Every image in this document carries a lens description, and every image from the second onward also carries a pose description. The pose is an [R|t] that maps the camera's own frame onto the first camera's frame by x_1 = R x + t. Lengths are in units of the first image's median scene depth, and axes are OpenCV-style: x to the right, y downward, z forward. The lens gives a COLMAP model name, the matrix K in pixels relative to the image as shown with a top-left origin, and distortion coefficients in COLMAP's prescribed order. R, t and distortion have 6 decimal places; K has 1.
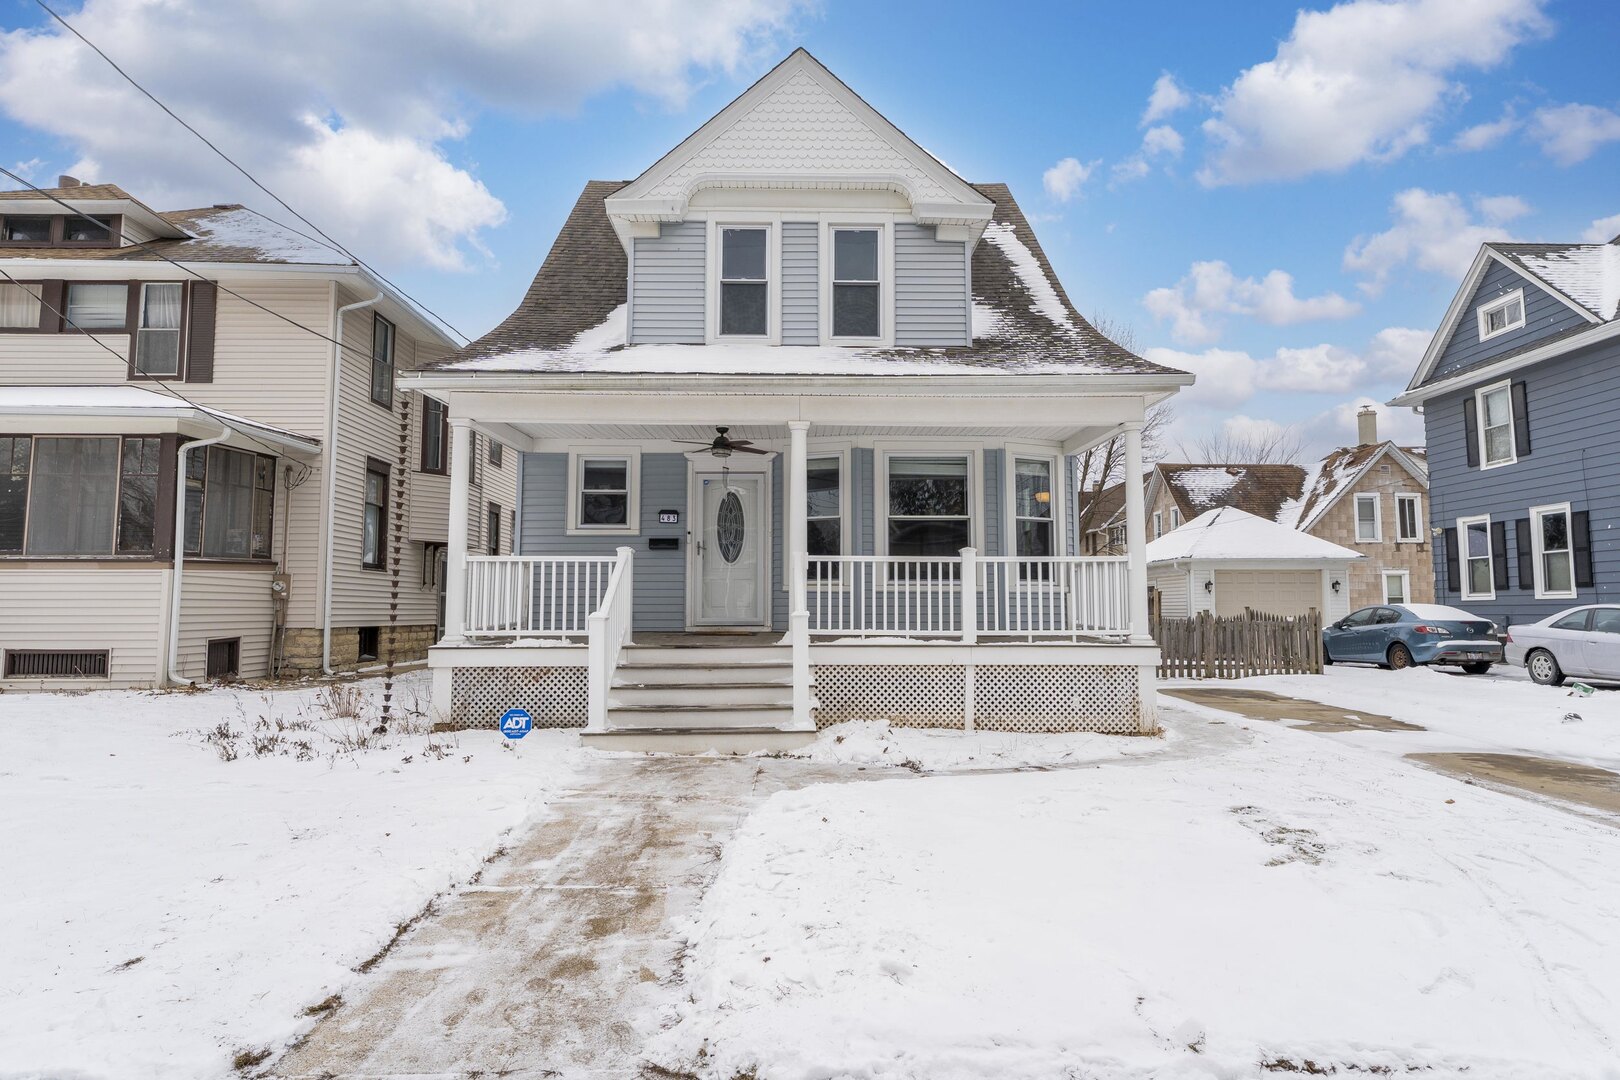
lens RADIAL K [[870.7, 0, 810.9], [0, 870.7, 543.4], [0, 0, 1]] dist [0.002998, 0.000295]
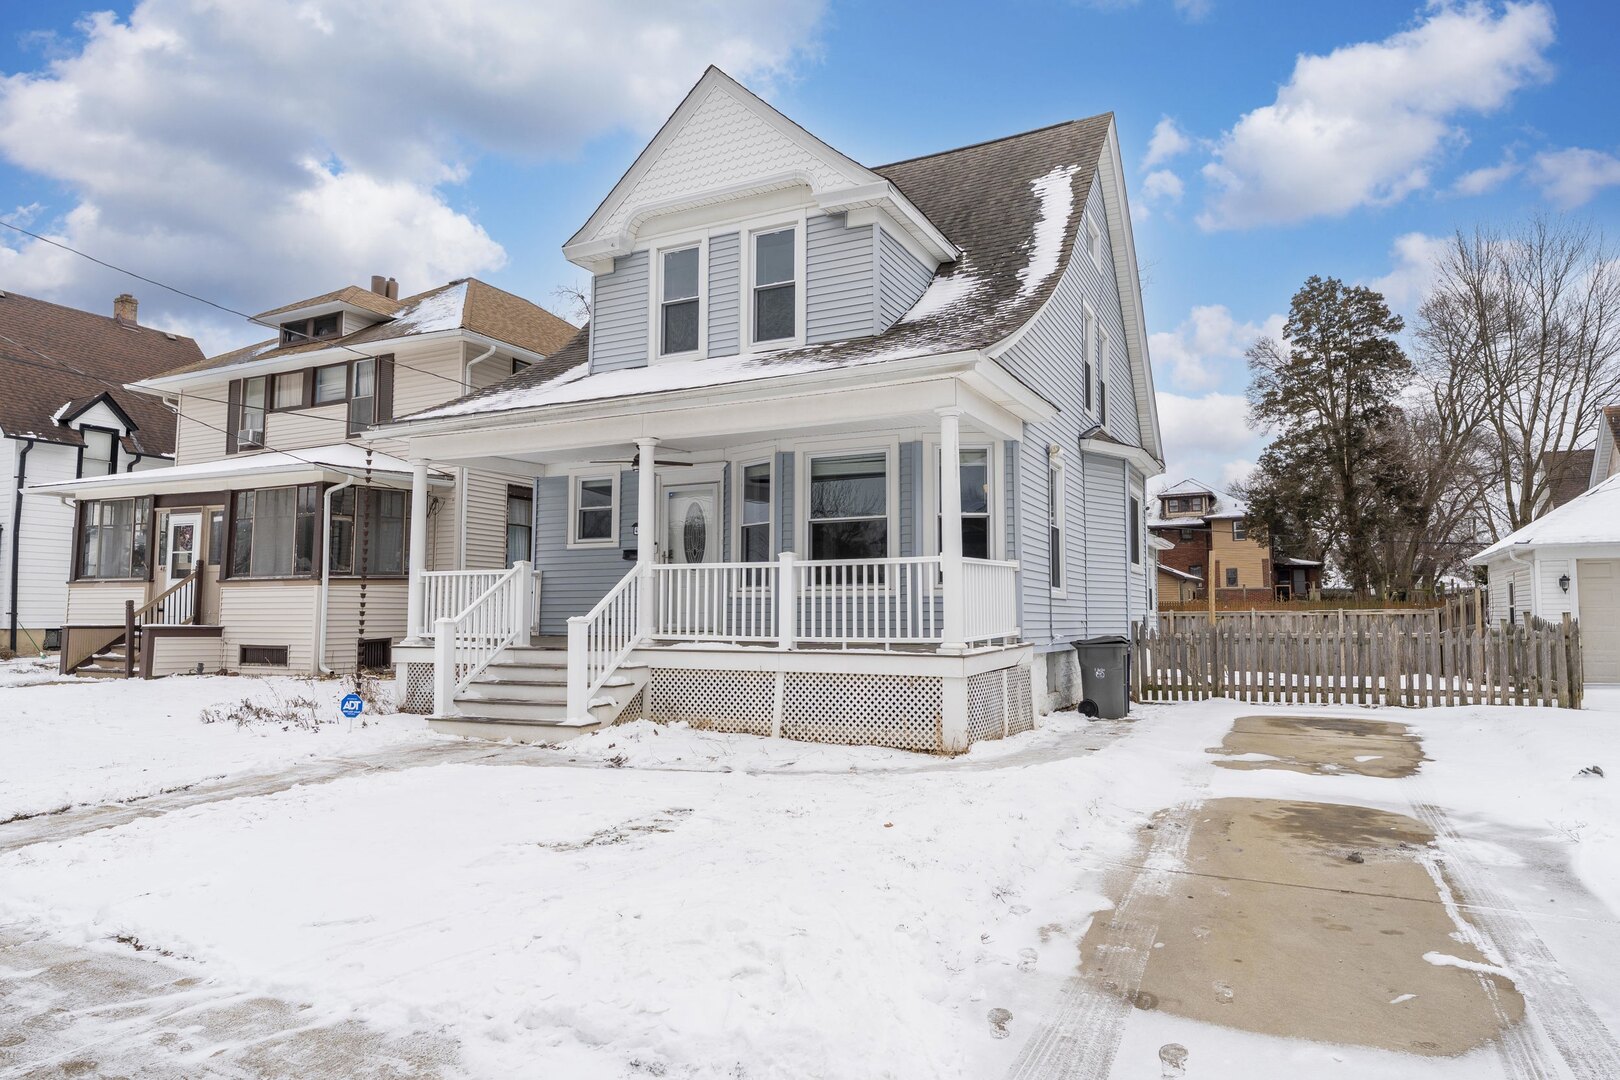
lens RADIAL K [[978.6, 0, 808.1], [0, 978.6, 540.4], [0, 0, 1]] dist [0.009735, -0.001890]
pose [[0.886984, -0.036331, -0.460368, 0.592862], [0.035872, 0.999309, -0.009750, 0.002586], [0.460404, -0.007867, 0.887674, 0.027331]]
